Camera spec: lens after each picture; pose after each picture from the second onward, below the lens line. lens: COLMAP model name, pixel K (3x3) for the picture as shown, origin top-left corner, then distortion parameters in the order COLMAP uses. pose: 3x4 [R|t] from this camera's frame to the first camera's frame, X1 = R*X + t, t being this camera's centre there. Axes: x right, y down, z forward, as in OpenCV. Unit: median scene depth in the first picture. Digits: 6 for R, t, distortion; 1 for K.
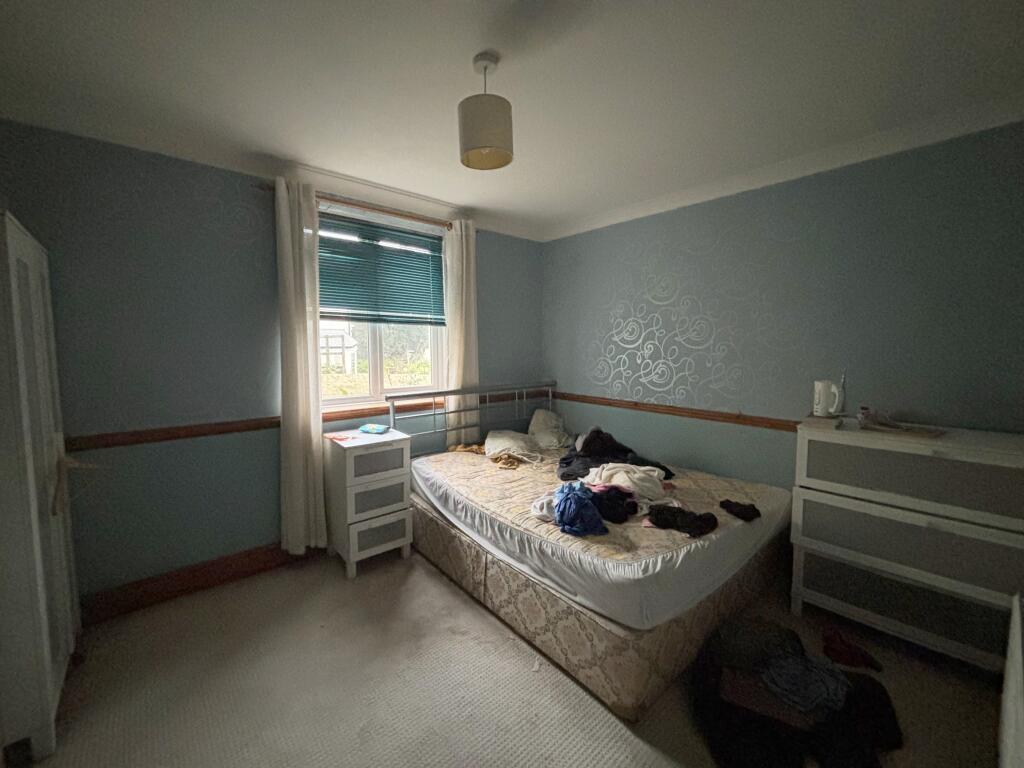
lens RADIAL K [[407.8, 0, 510.3], [0, 407.8, 383.3], [0, 0, 1]] dist [0.000939, 0.000035]
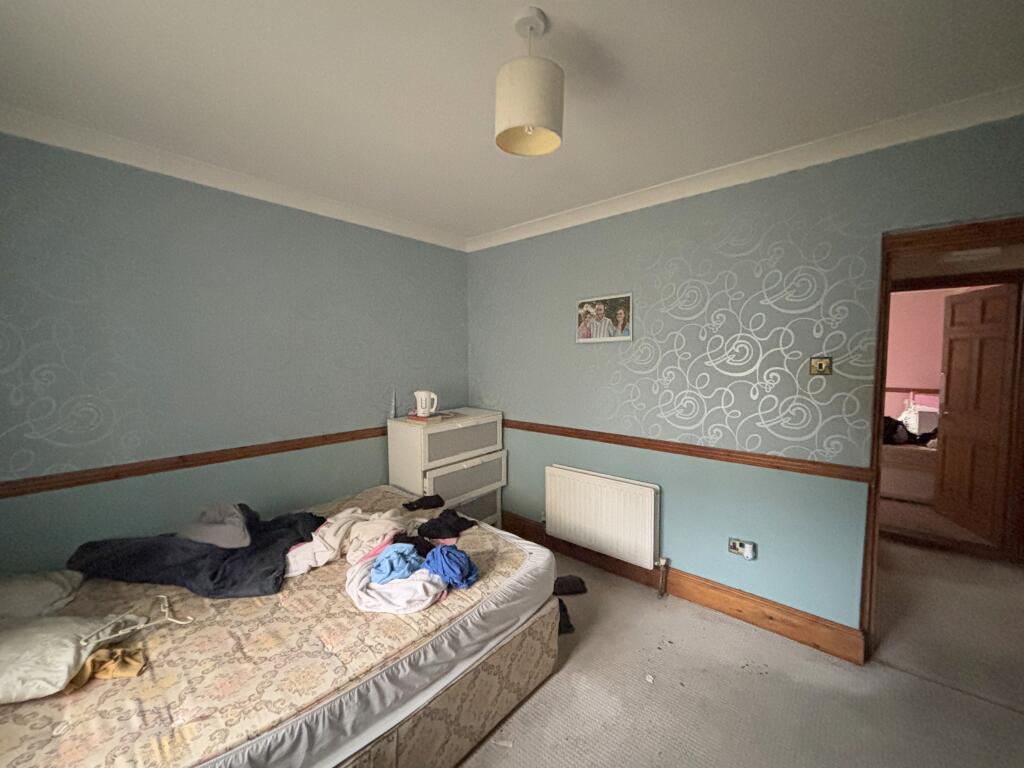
lens RADIAL K [[407.8, 0, 510.0], [0, 407.8, 380.8], [0, 0, 1]] dist [0.000939, 0.000035]
pose [[-0.131500, -0.063363, 0.989289, -0.500851], [0.095118, 0.992544, 0.076215, -0.092098], [-0.986742, 0.104122, -0.124493, 0.680012]]
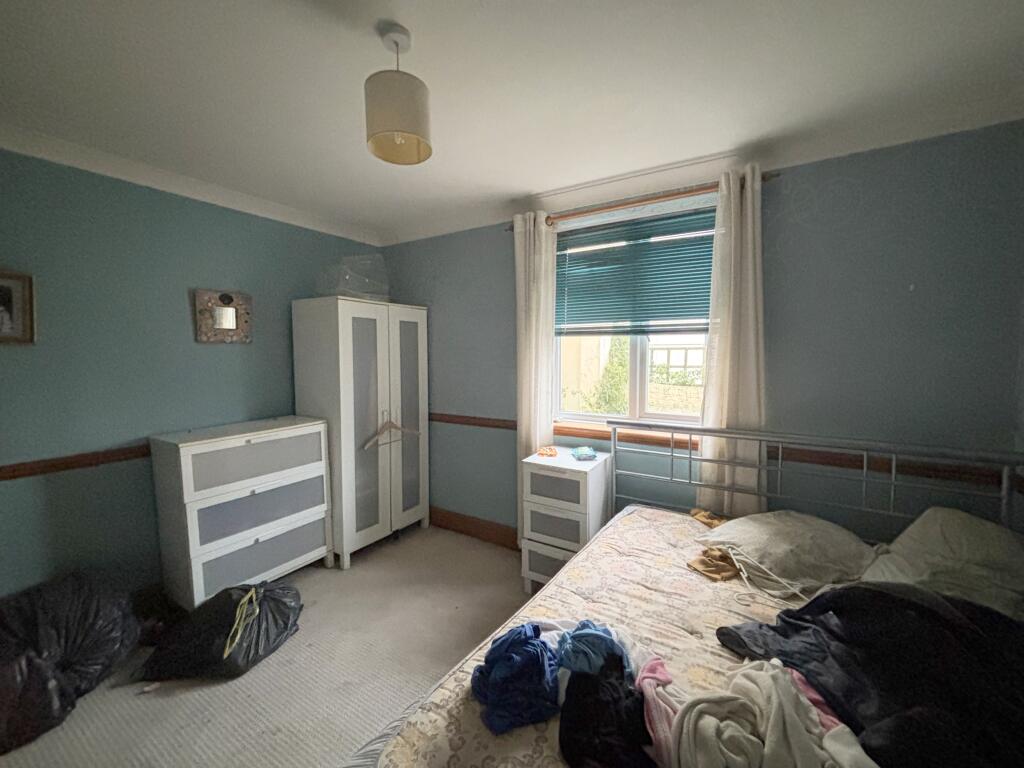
lens RADIAL K [[407.8, 0, 511.8], [0, 407.8, 380.8], [0, 0, 1]] dist [0.000939, 0.000035]
pose [[0.299734, 0.052812, -0.952560, 0.478966], [-0.091053, 0.995492, 0.026542, -0.058243], [0.949668, 0.078778, 0.303192, 0.574297]]
